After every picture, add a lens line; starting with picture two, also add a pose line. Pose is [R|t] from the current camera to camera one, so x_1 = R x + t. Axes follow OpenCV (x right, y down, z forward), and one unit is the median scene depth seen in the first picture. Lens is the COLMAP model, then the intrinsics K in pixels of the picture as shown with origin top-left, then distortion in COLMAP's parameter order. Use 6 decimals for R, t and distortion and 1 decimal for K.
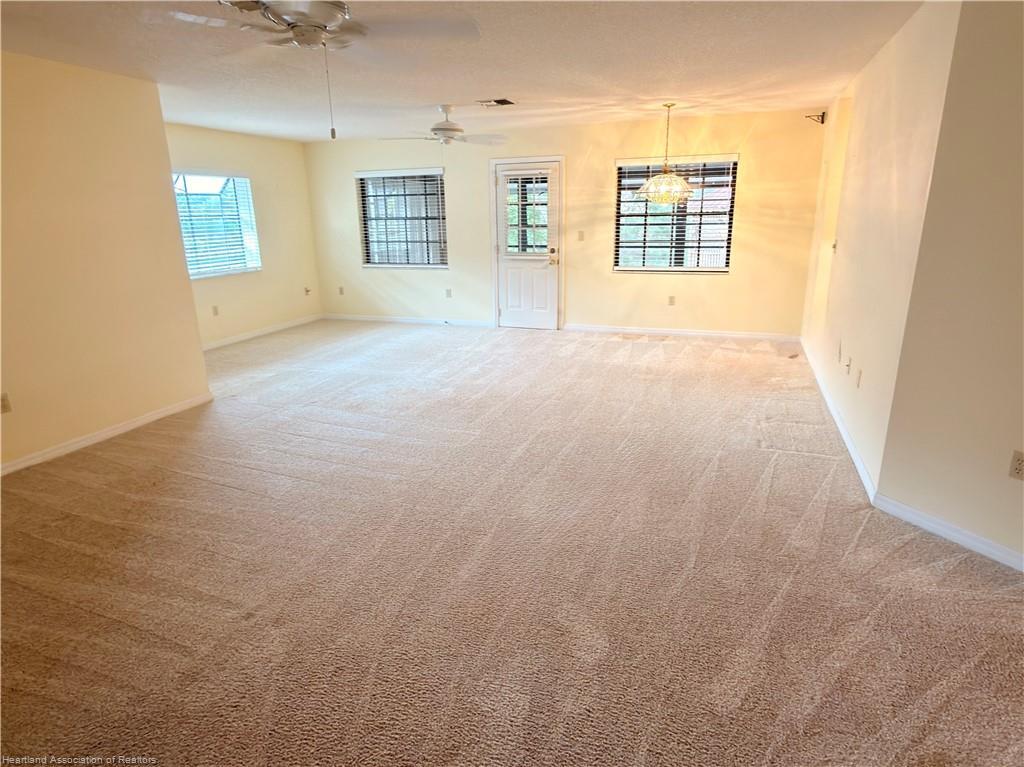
lens RADIAL K [[600.0, 0, 512.0], [0, 600.0, 383.5], [0, 0, 1]] dist [0.002317, 0.000015]
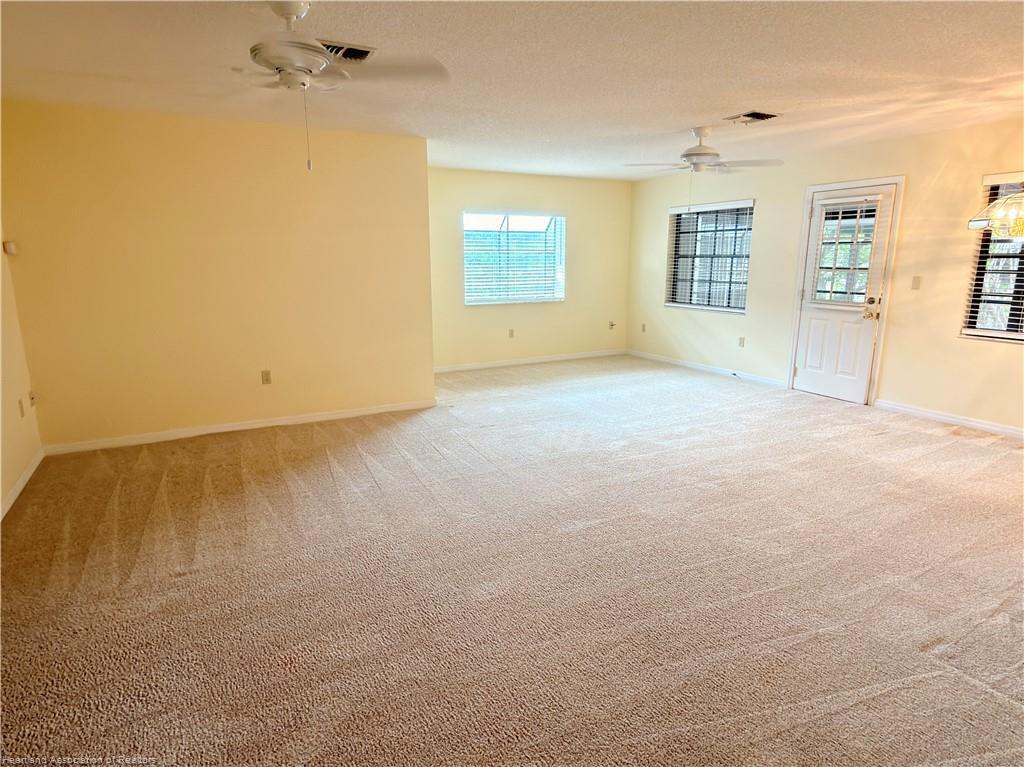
lens RADIAL K [[600.0, 0, 512.0], [0, 600.0, 383.5], [0, 0, 1]] dist [0.002317, 0.000015]
pose [[0.747490, 0.154026, -0.646170, 0.242444], [-0.195556, 0.980664, 0.007540, -0.037326], [0.634836, 0.120726, 0.763157, 0.153189]]
